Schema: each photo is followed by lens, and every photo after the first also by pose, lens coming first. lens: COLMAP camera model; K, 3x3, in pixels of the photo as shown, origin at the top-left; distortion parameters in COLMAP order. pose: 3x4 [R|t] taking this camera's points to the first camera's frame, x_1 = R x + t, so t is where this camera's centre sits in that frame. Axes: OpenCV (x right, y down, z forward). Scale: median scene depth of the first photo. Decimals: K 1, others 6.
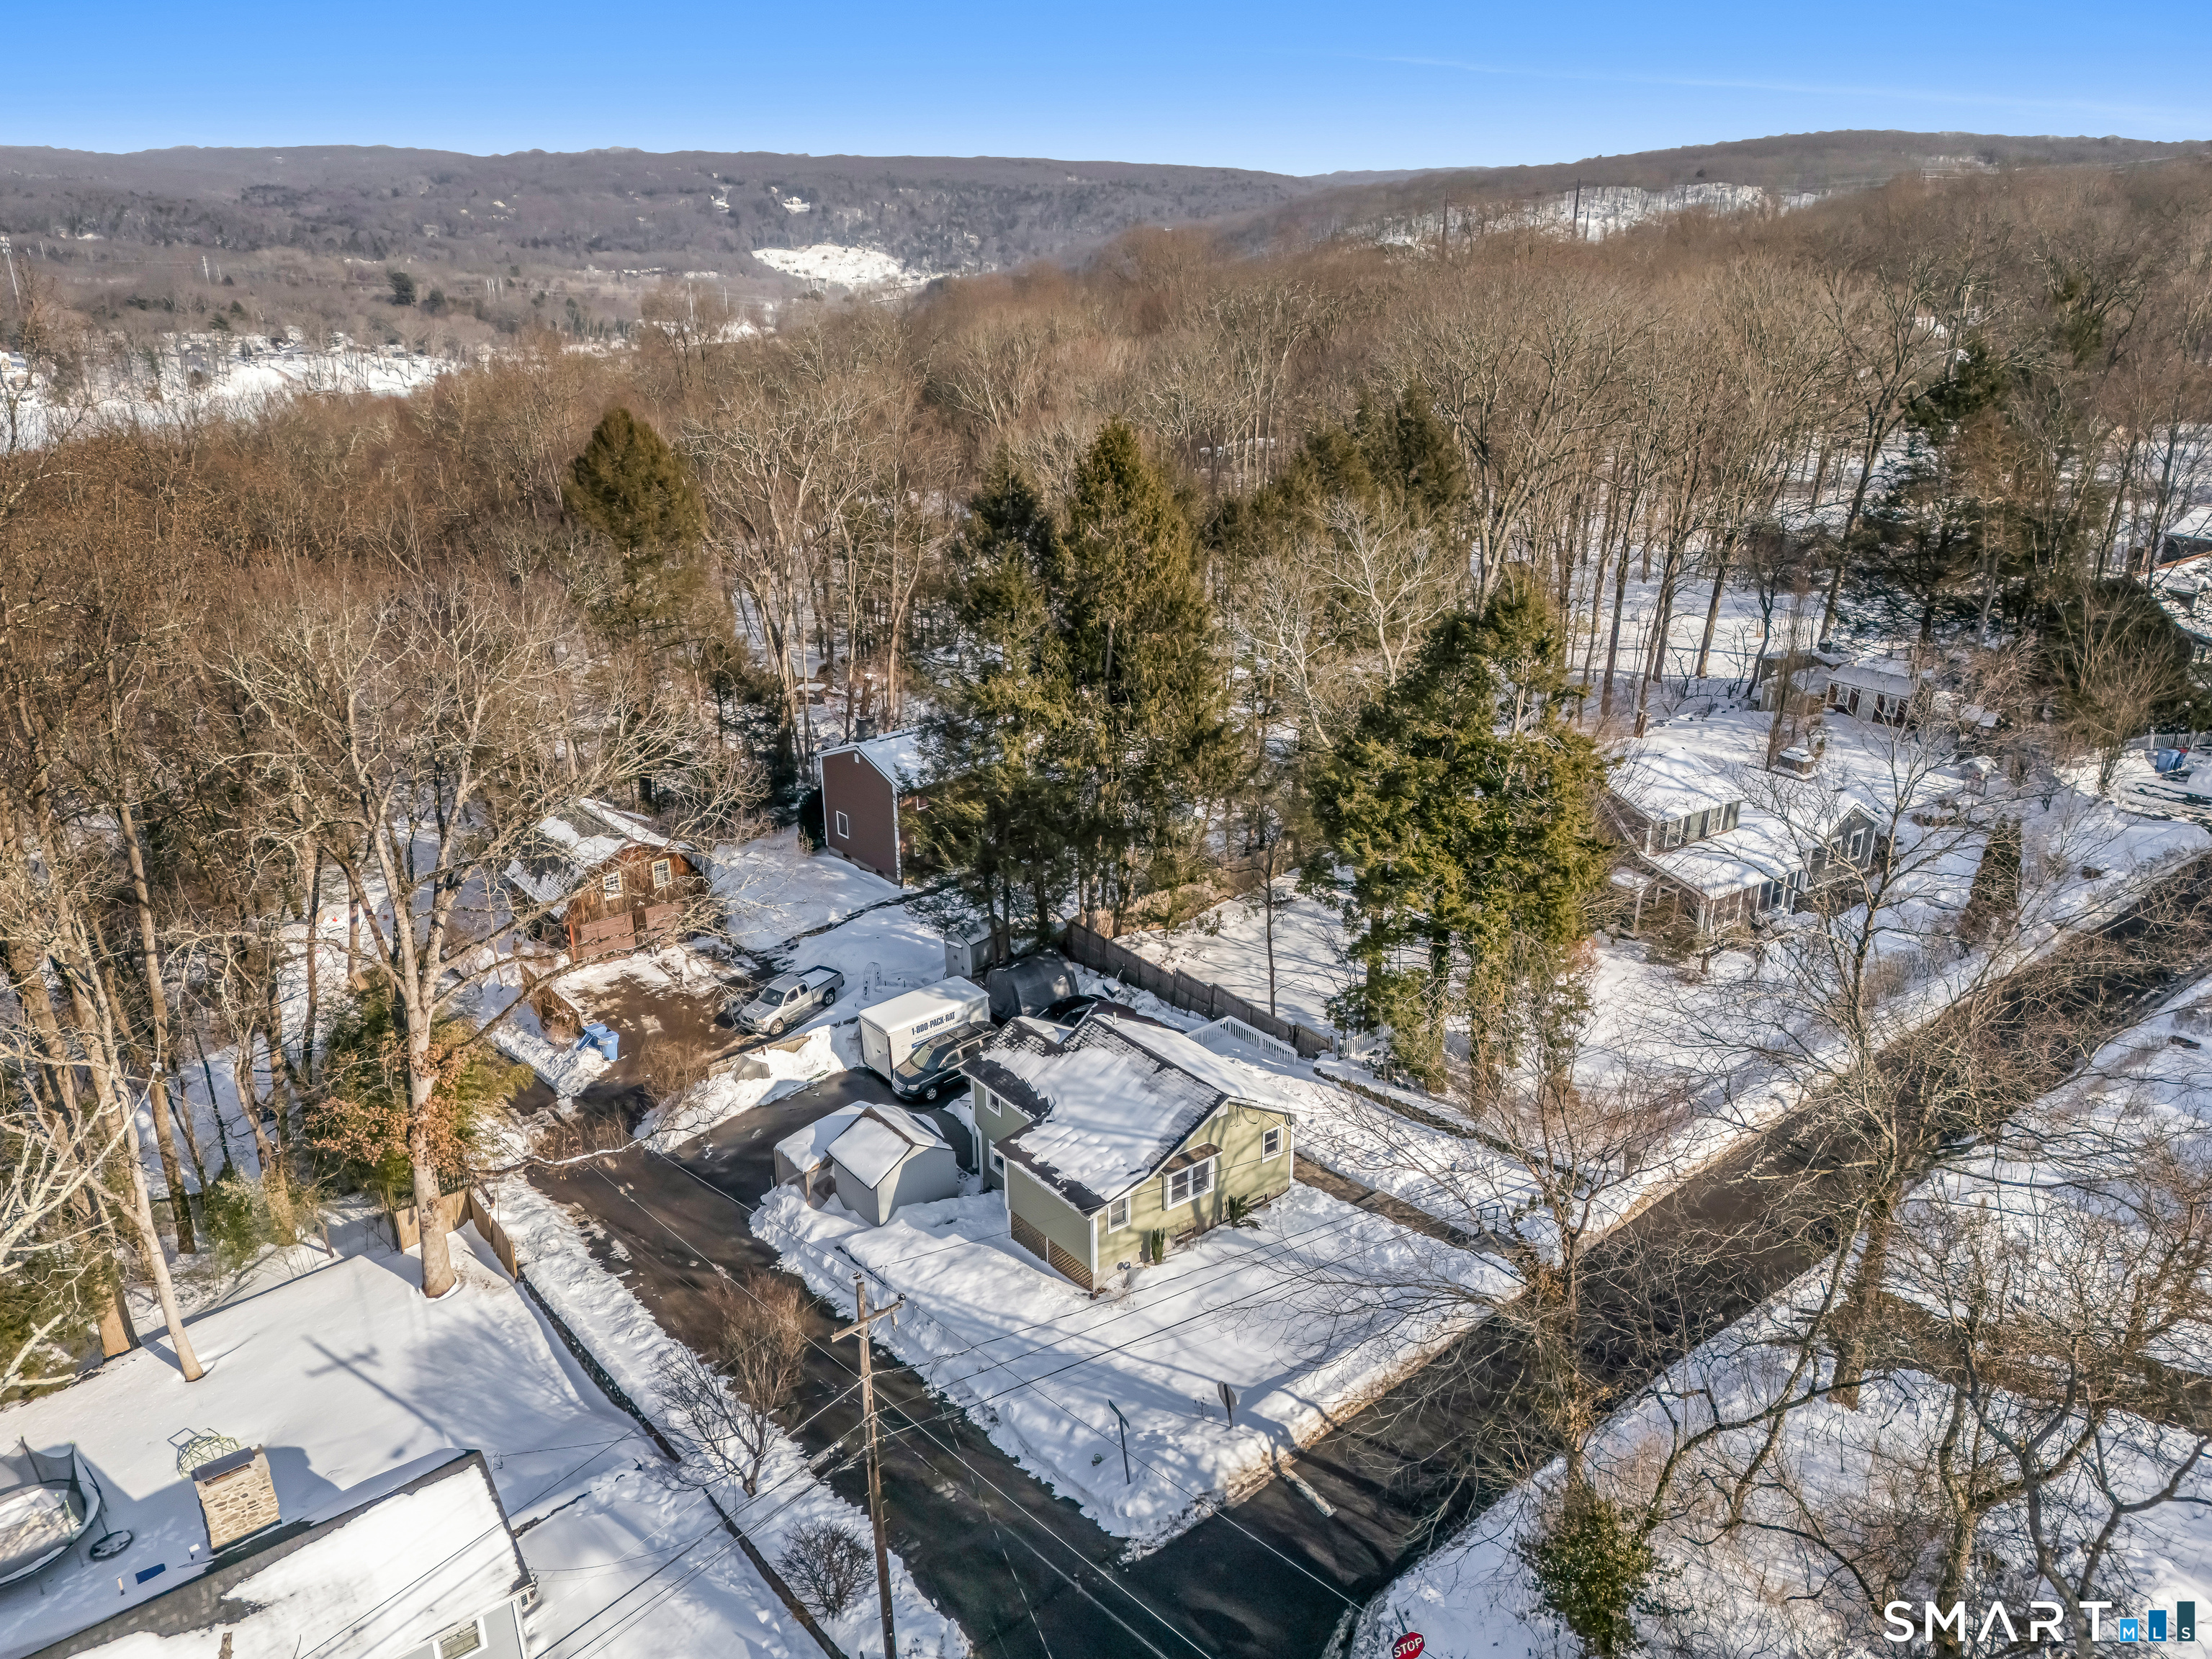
lens RADIAL K [[1601.2, 0, 1097.7], [0, 1601.2, 828.2], [0, 0, 1]] dist [0.128961, -0.159235]
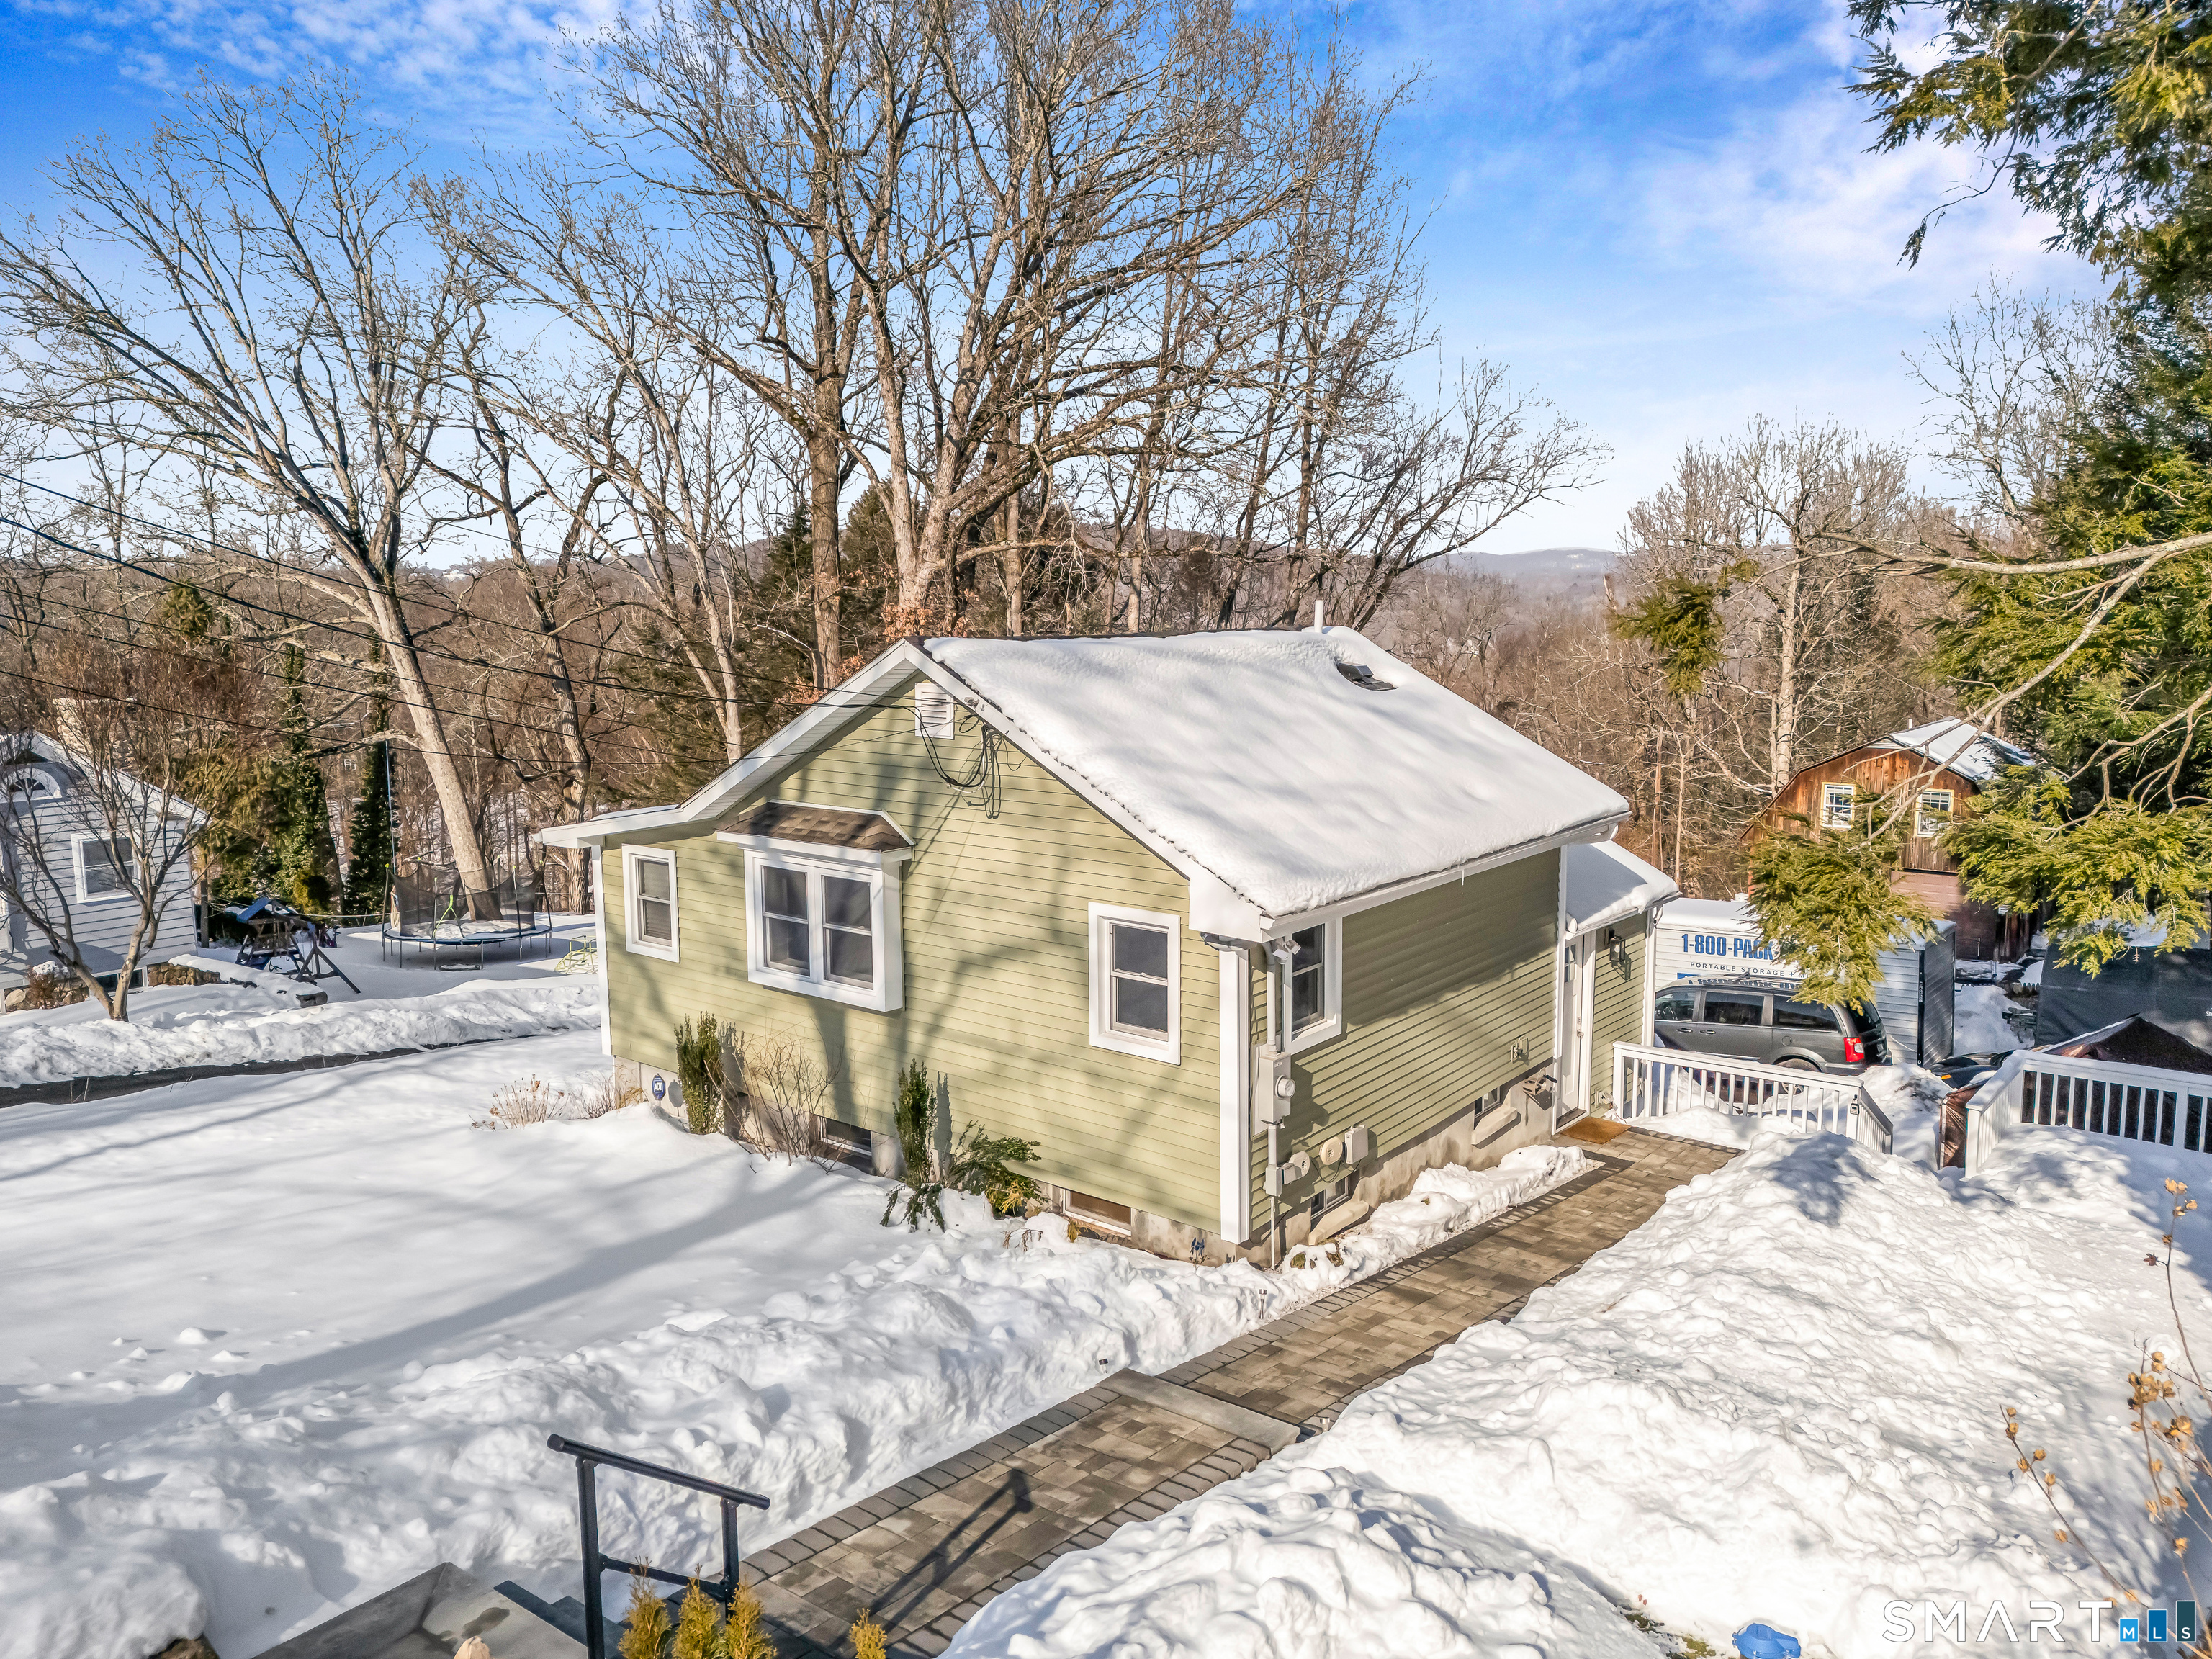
lens RADIAL K [[1601.2, 0, 1097.7], [0, 1601.2, 828.2], [0, 0, 1]] dist [0.128961, -0.159235]
pose [[0.241222, 0.144999, -0.959577, 0.339152], [-0.343920, 0.937376, 0.055189, 0.166231], [0.907486, 0.316705, 0.275983, 0.944003]]
